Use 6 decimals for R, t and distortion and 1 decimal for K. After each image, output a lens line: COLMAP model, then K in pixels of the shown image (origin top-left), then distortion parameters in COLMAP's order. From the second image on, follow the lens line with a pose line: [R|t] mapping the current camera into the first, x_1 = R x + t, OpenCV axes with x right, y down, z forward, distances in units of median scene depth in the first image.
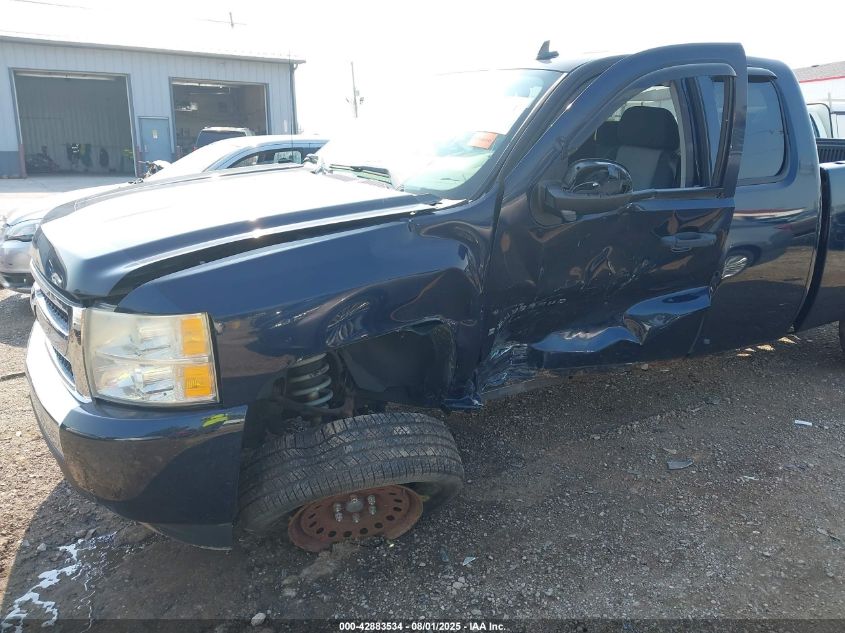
lens RADIAL K [[659.0, 0, 422.5], [0, 659.0, 316.5], [0, 0, 1]] dist [0.067994, -0.109788]
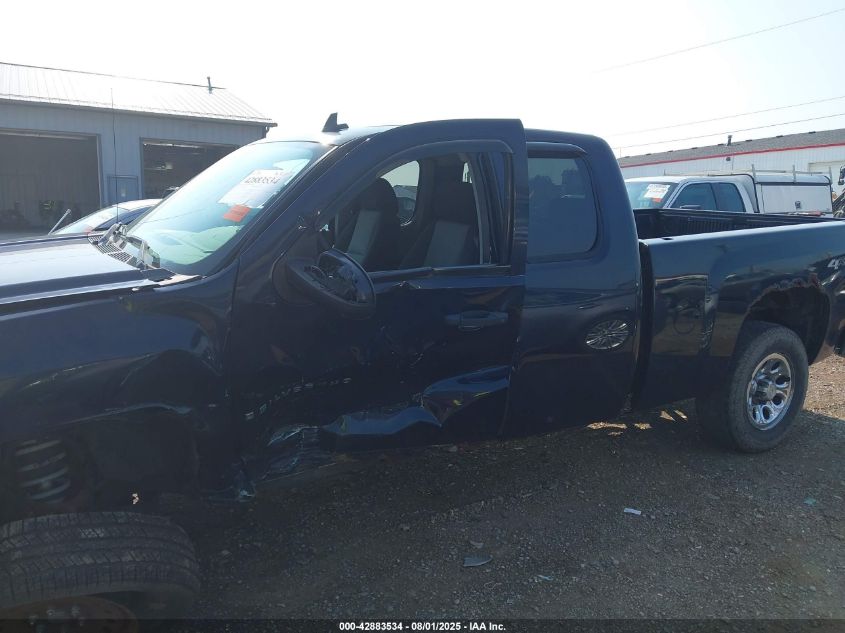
lens RADIAL K [[659.0, 0, 422.5], [0, 659.0, 316.5], [0, 0, 1]] dist [0.067994, -0.109788]
pose [[0.999781, 0.012184, 0.016997, 0.301799], [-0.010650, 0.996100, -0.087588, -0.033715], [-0.017997, 0.087388, 0.996012, 0.056908]]
